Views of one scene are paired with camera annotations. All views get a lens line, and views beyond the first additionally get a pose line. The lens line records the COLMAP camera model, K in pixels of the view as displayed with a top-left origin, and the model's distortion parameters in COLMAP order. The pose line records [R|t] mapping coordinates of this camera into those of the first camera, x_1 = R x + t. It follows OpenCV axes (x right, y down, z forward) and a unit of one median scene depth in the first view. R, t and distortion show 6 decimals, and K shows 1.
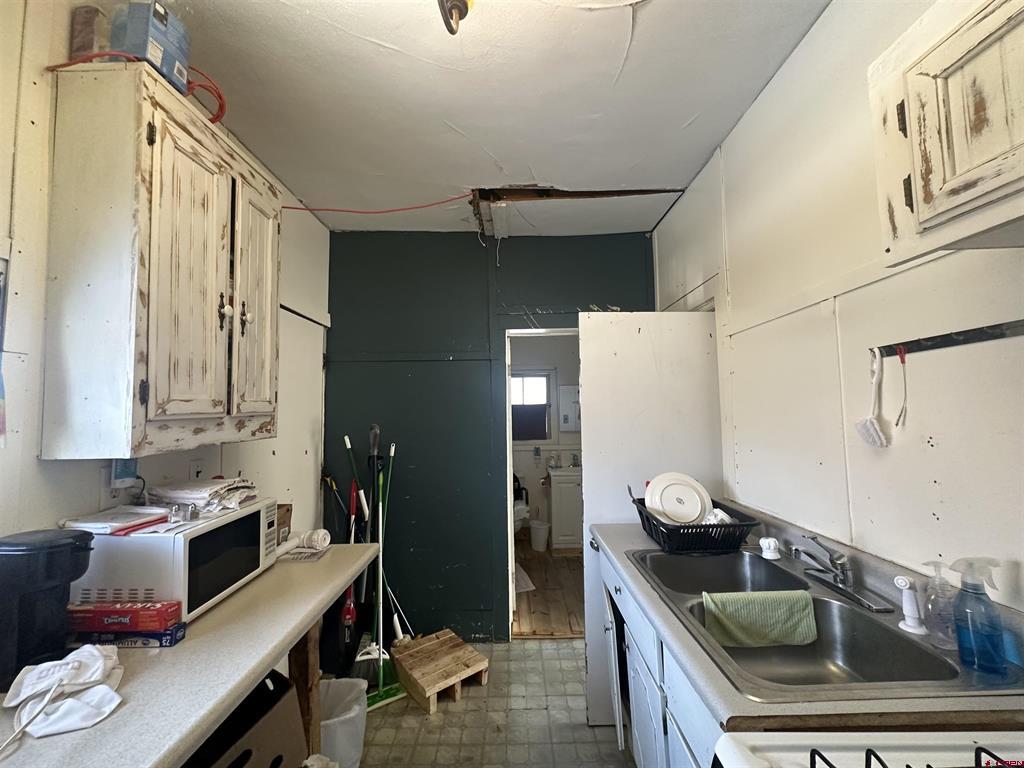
lens RADIAL K [[415.3, 0, 509.8], [0, 415.3, 384.4], [0, 0, 1]] dist [0.000181, 0.000005]
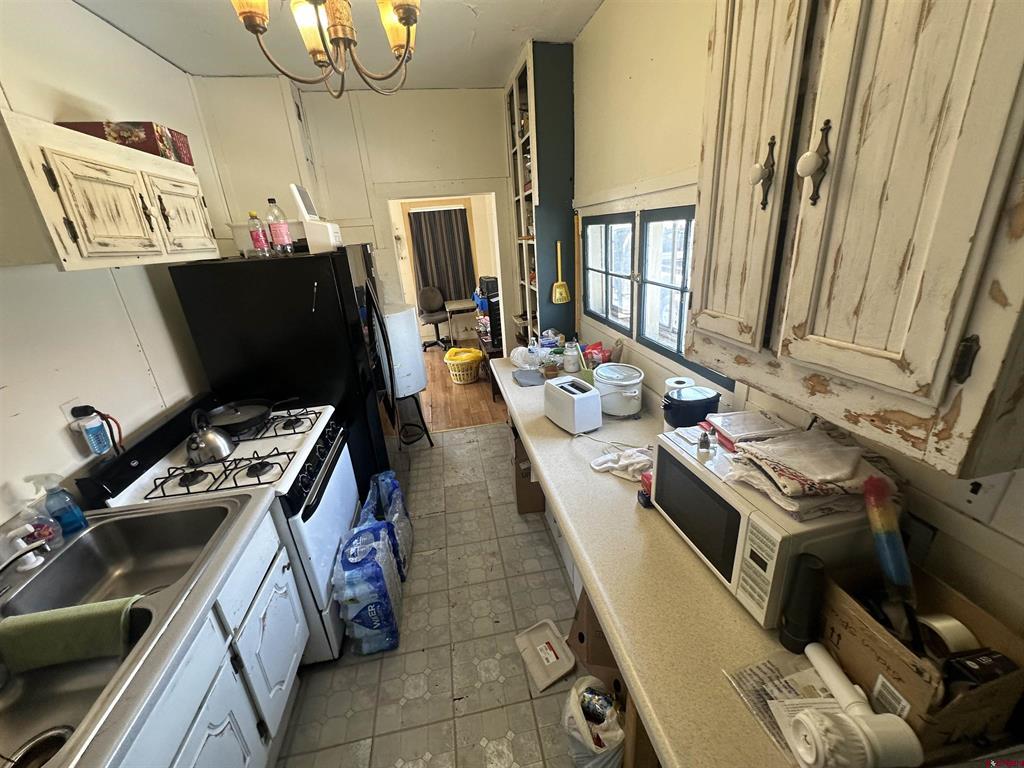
lens RADIAL K [[415.3, 0, 511.8], [0, 415.3, 382.9], [0, 0, 1]] dist [0.000181, 0.000005]
pose [[-0.979976, 0.138831, -0.142736, -0.257494], [0.094261, 0.954890, 0.281603, -0.108051], [0.175392, 0.262510, -0.948855, 1.807515]]
